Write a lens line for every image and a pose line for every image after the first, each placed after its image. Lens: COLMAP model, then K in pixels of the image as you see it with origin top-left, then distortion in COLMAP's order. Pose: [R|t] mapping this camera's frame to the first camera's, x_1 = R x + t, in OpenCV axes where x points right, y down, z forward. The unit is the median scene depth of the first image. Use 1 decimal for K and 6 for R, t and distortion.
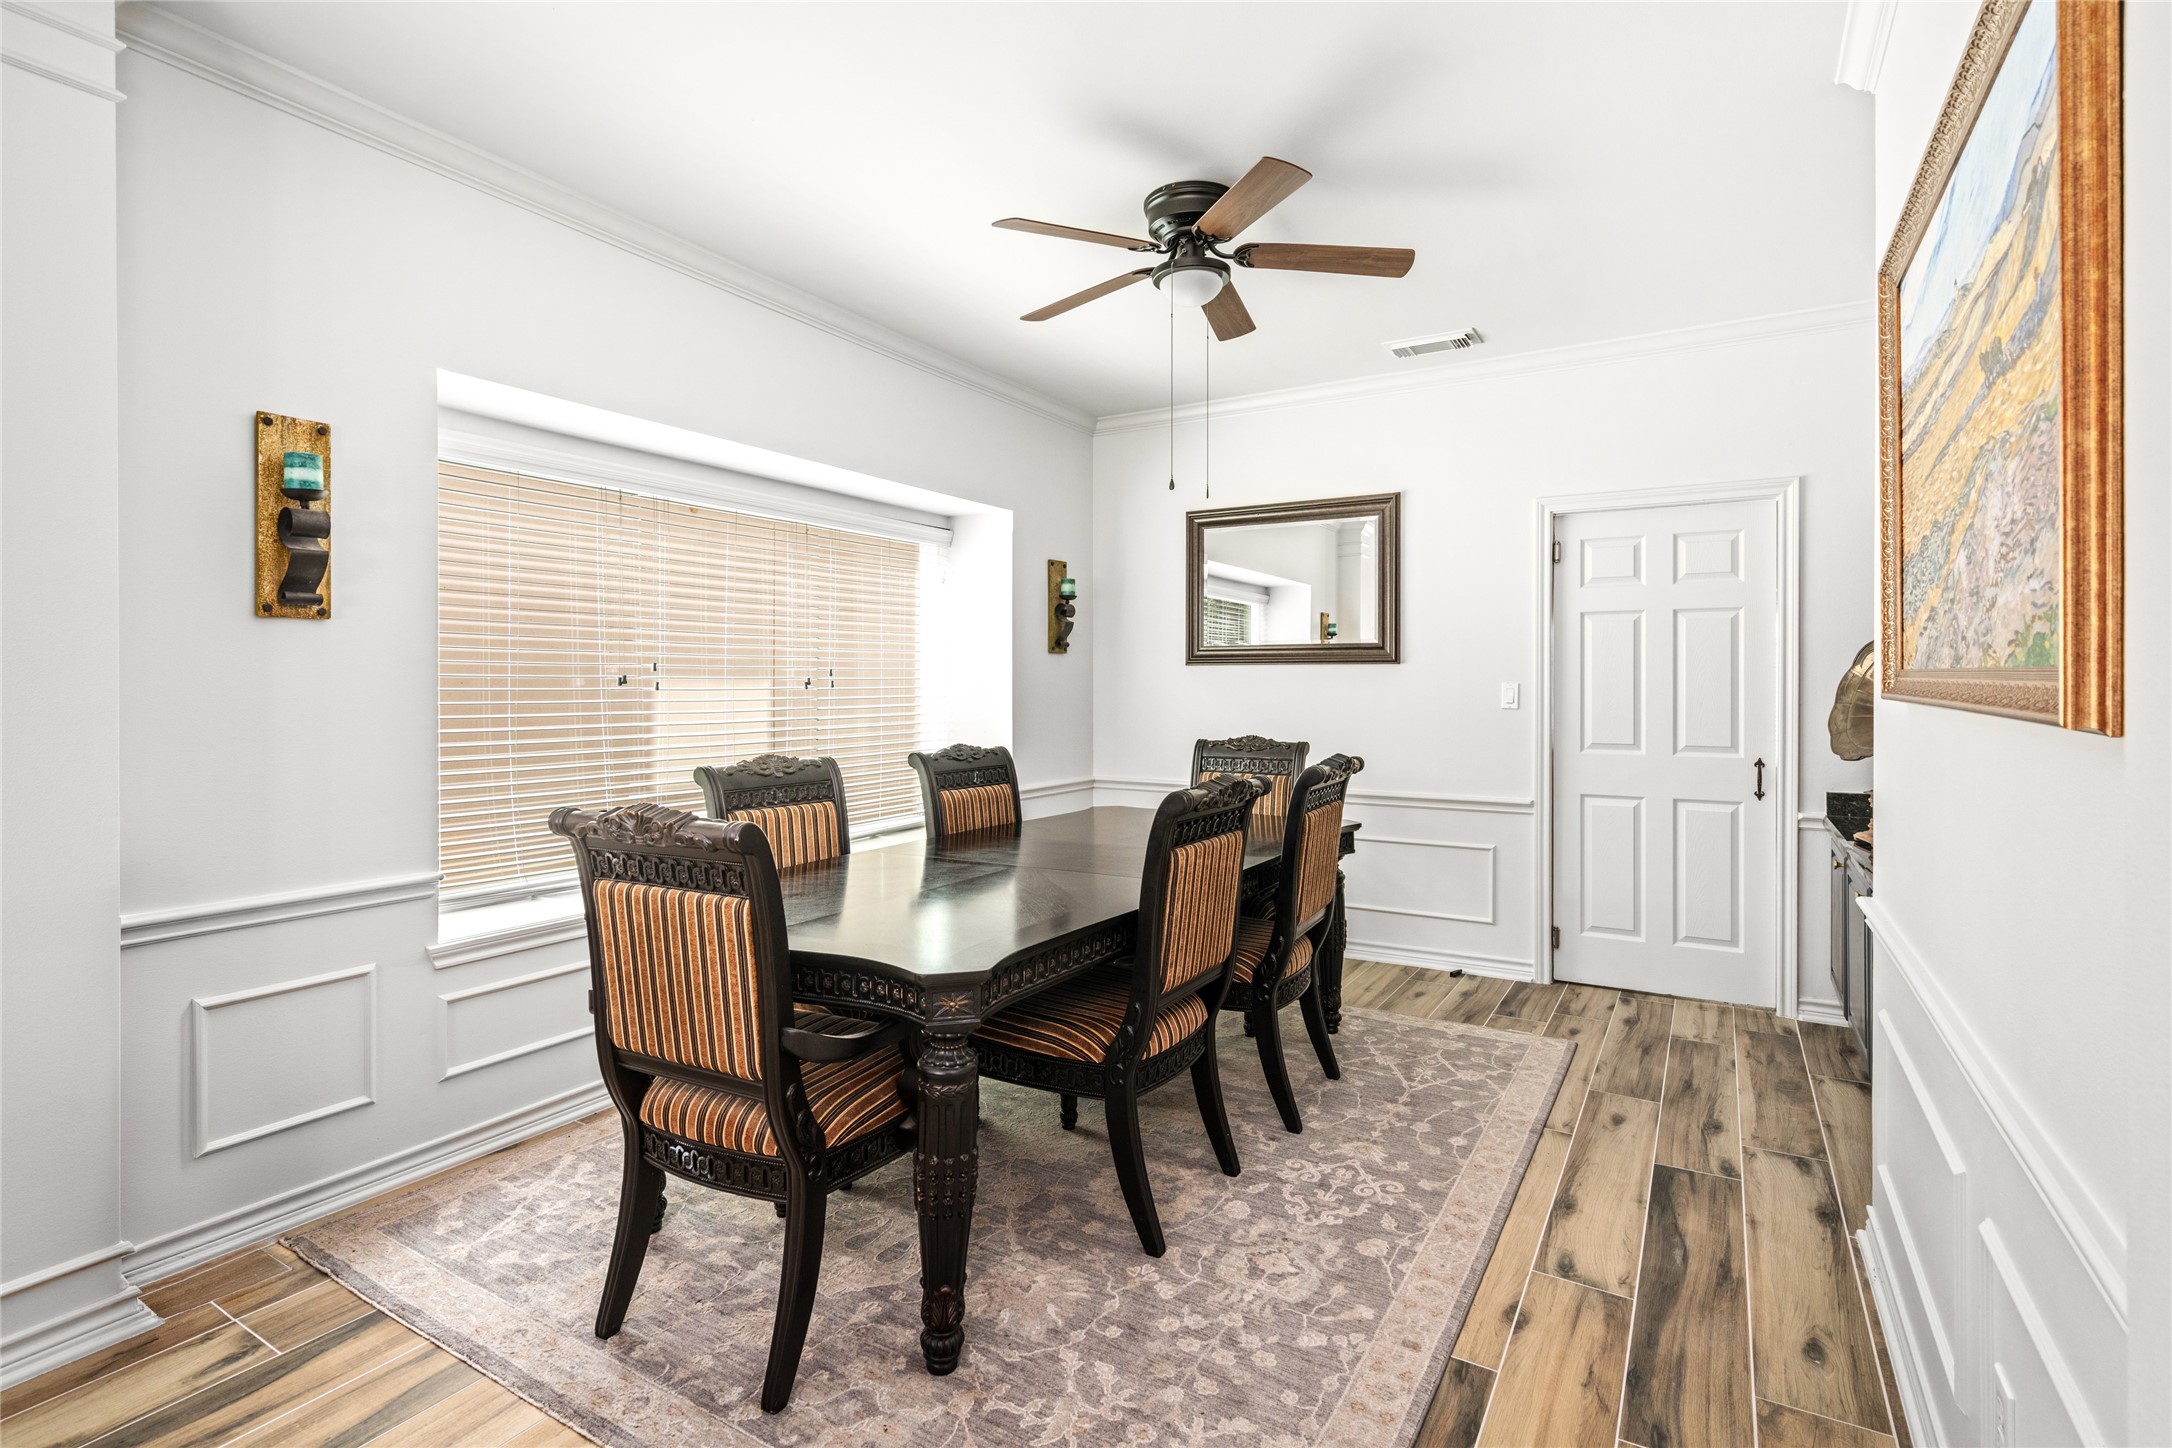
lens RADIAL K [[1041.1, 0, 1054.9], [0, 1041.1, 681.6], [0, 0, 1]] dist [0.001000, 0.001917]
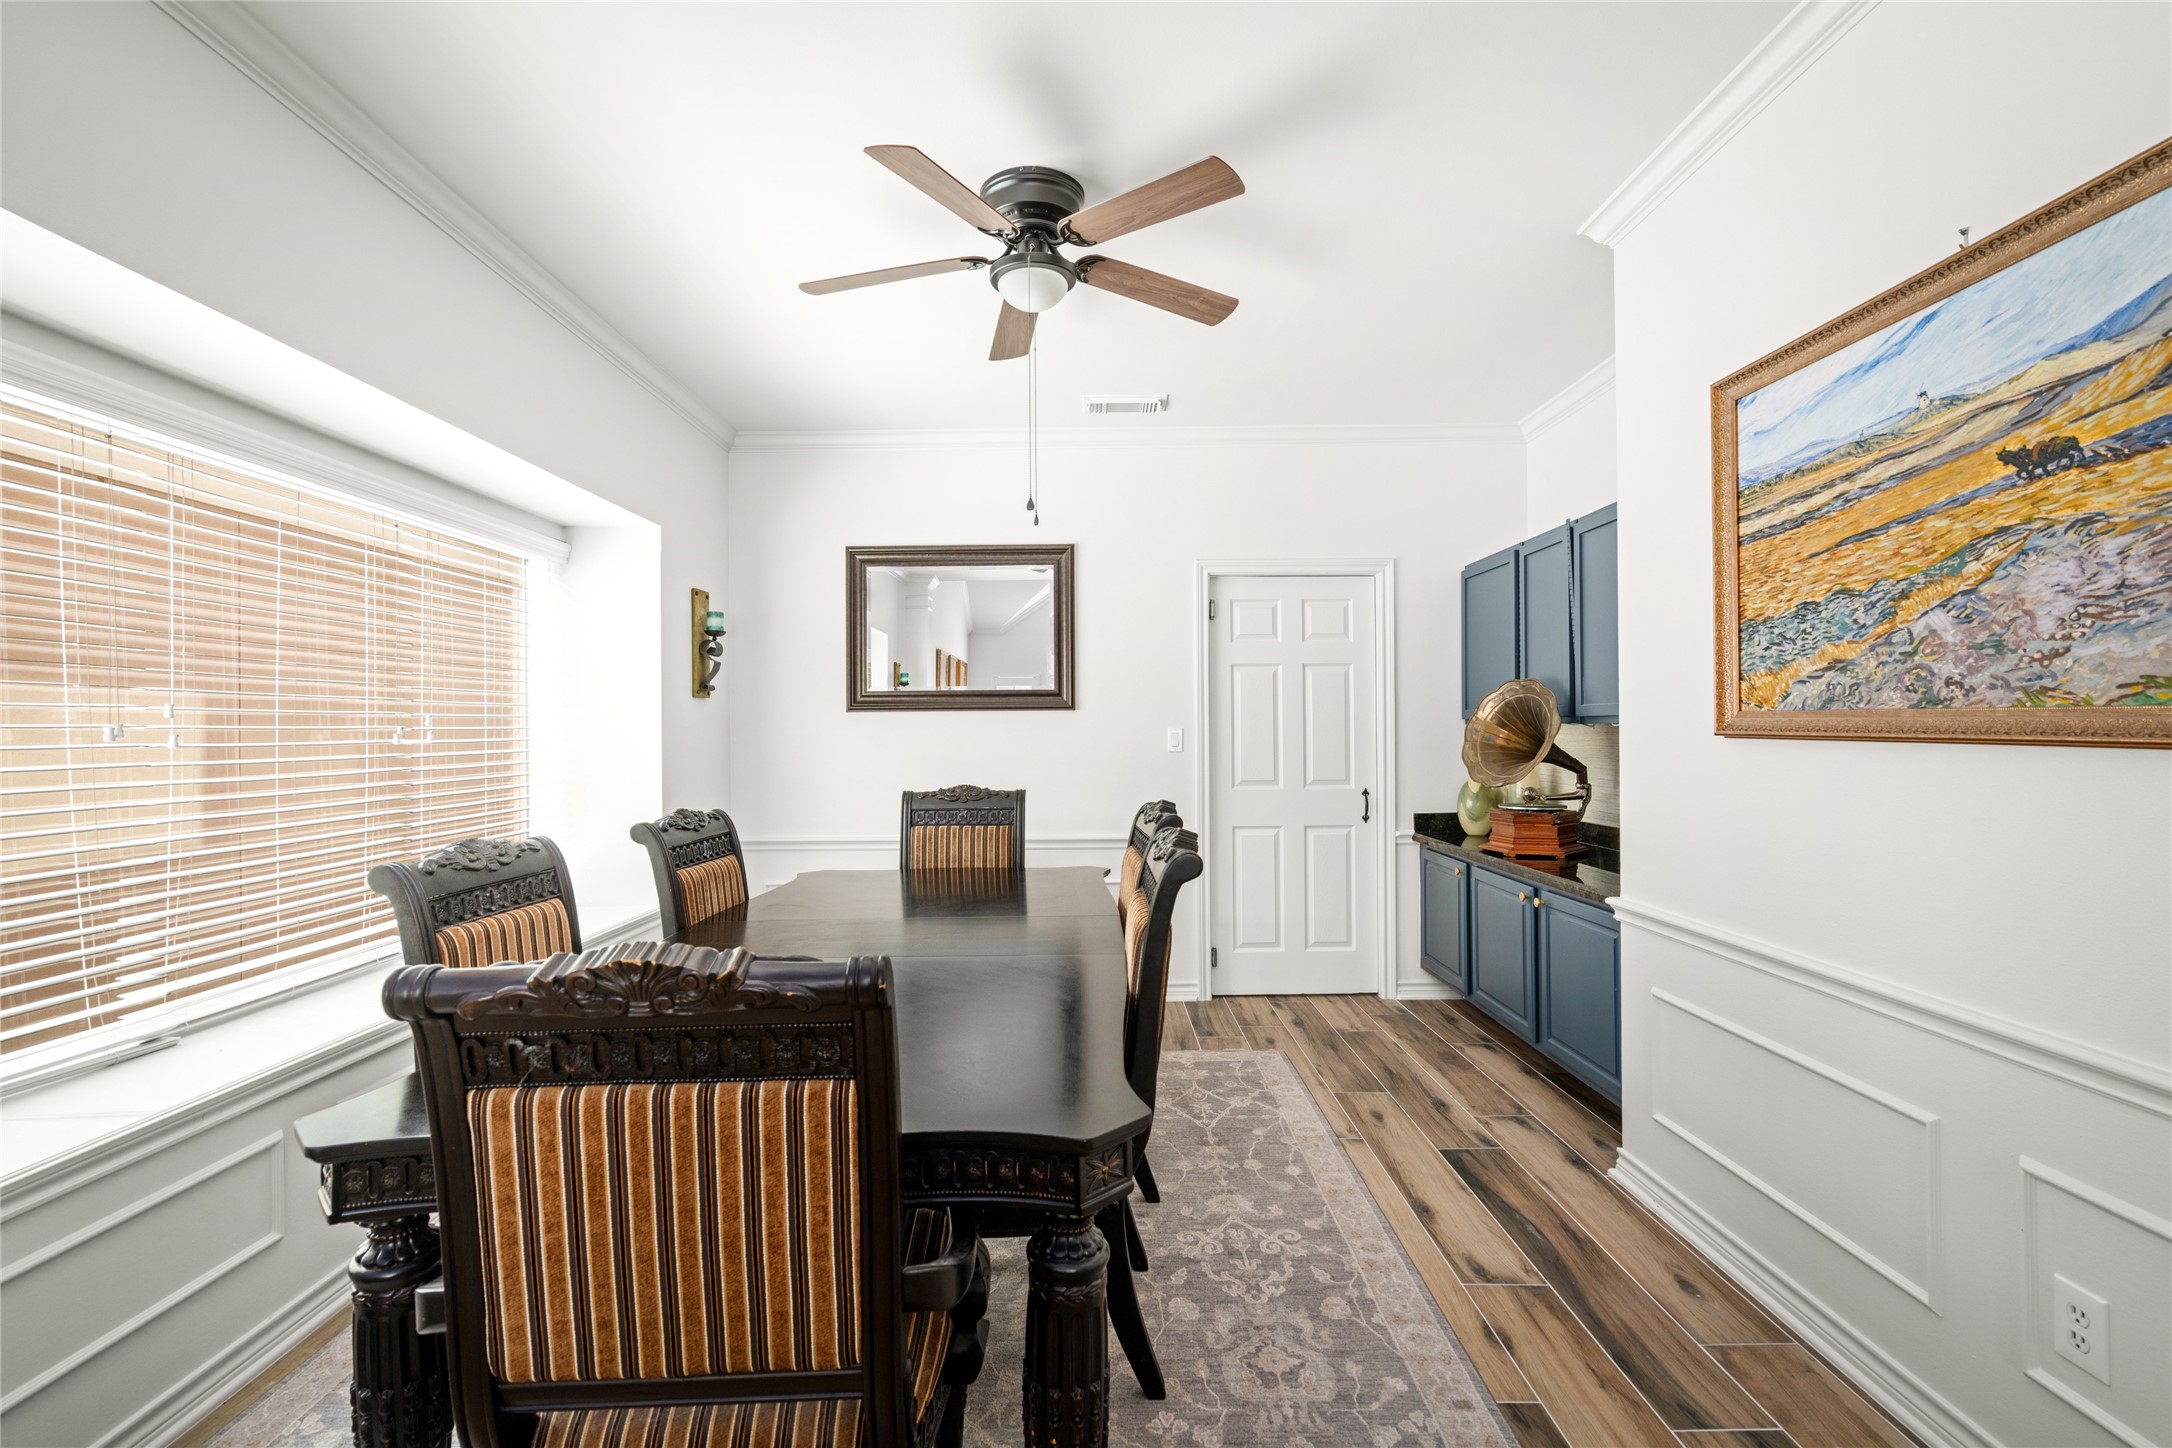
lens RADIAL K [[993.1, 0, 1072.4], [0, 993.1, 723.3], [0, 0, 1]] dist [-0.002231, 0.001714]
pose [[0.854885, -0.004651, 0.518796, -0.245036], [0.008676, 0.999948, -0.005331, 0.001426], [-0.518744, 0.009058, 0.854881, 0.214535]]
